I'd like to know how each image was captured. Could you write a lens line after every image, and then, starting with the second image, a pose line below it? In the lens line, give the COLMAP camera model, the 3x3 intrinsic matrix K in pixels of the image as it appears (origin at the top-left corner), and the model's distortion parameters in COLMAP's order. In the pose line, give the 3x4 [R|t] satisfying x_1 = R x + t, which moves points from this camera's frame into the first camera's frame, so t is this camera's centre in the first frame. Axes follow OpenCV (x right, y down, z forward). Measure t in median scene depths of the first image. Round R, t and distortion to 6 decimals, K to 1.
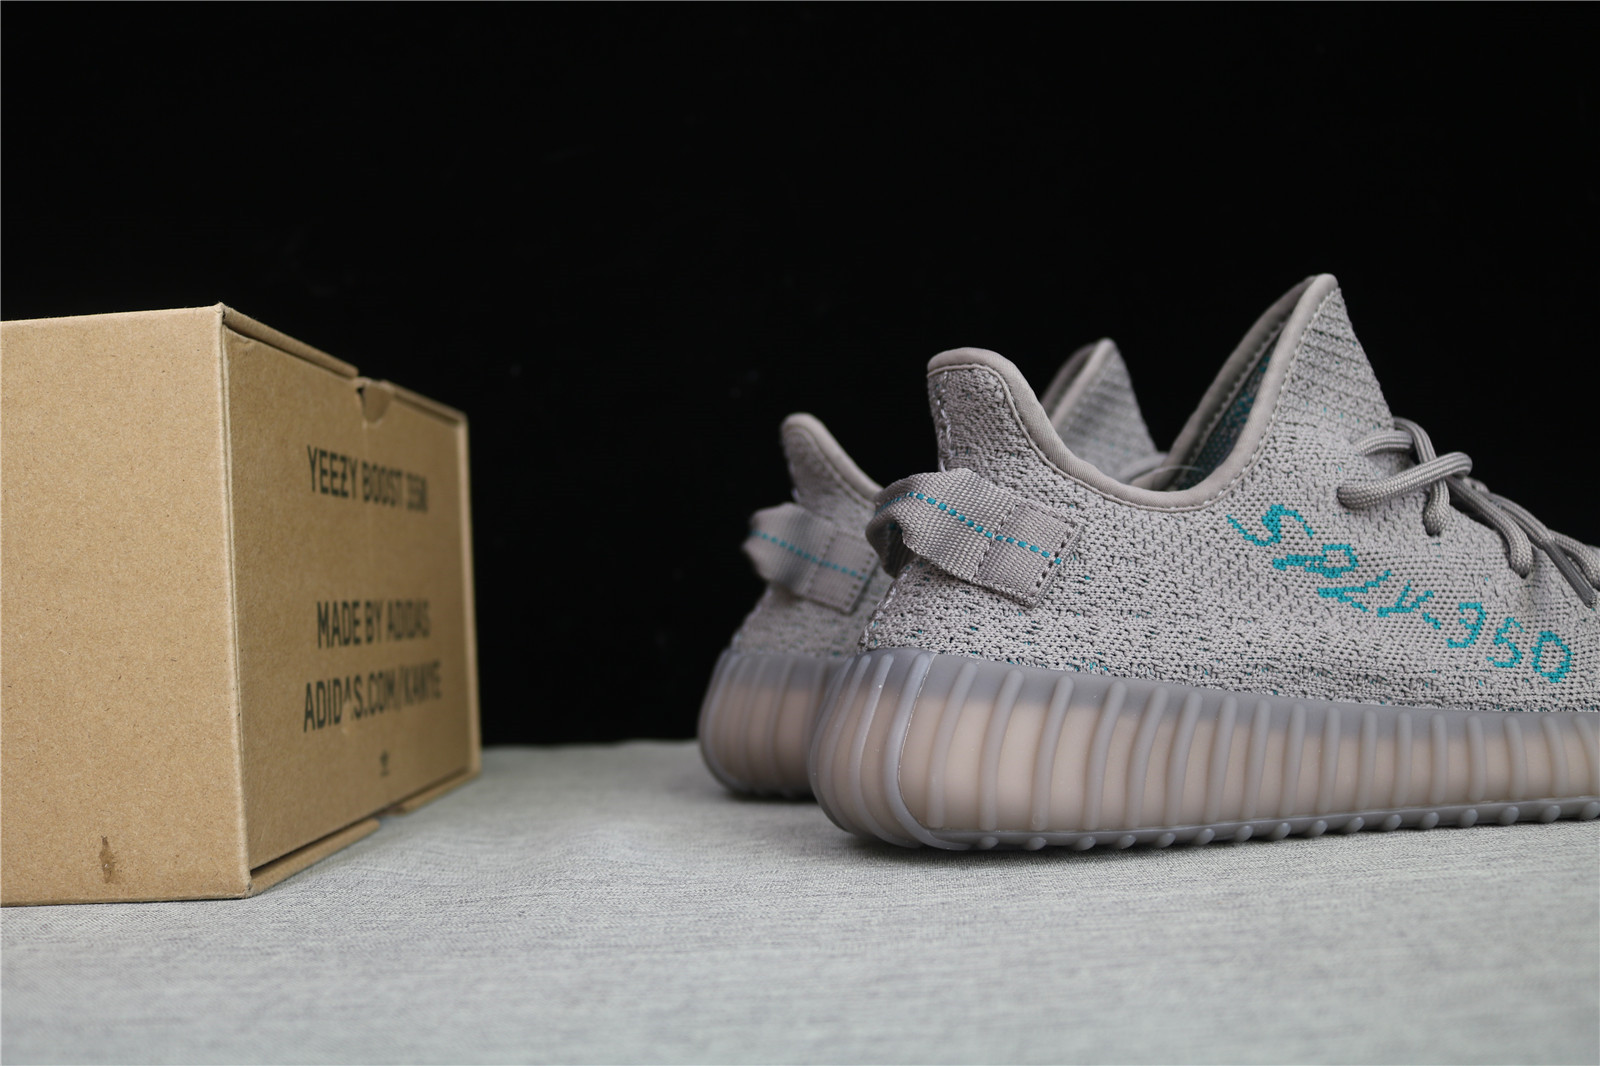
lens RADIAL K [[1536.3, 0, 799.3], [0, 1536.3, 537.4], [0, 0, 1]] dist [-0.085581, 0.000000]
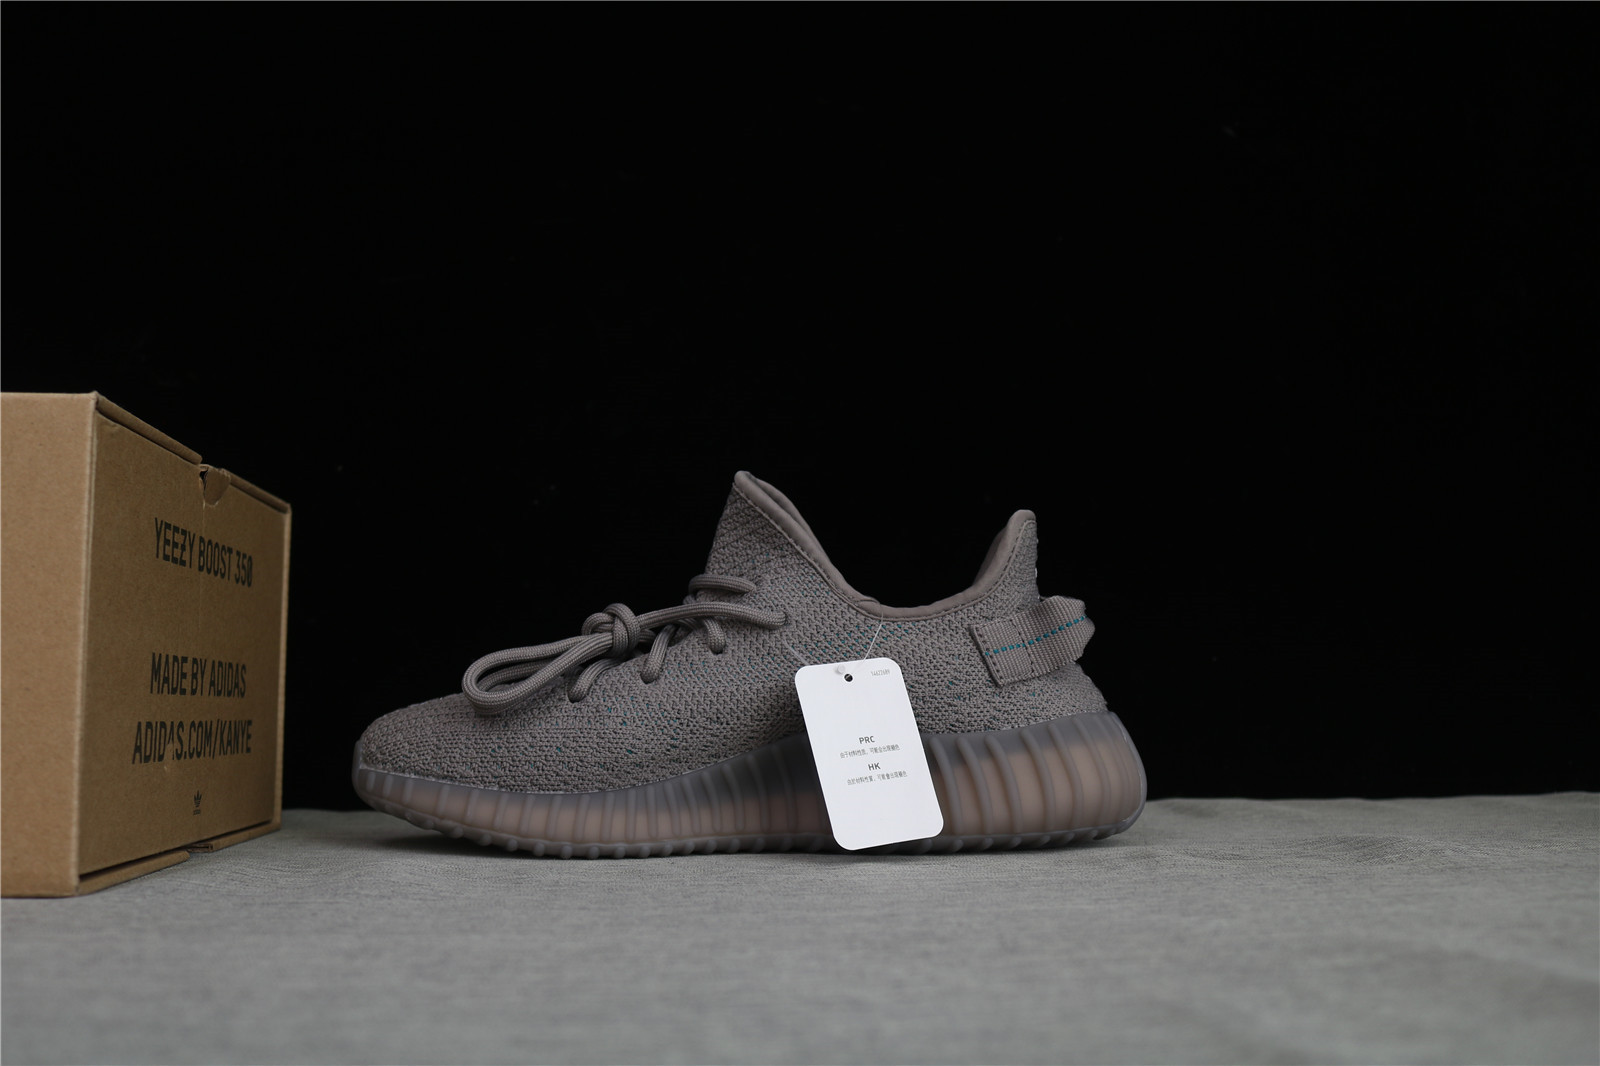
lens RADIAL K [[1503.5, 0, 792.8], [0, 1503.5, 541.9], [0, 0, 1]] dist [-0.082745, 0.000000]
pose [[0.991174, 0.064669, 0.115726, 0.034565], [-0.055390, 0.995119, -0.081674, 0.027062], [-0.120443, 0.074543, 0.989918, -0.204467]]
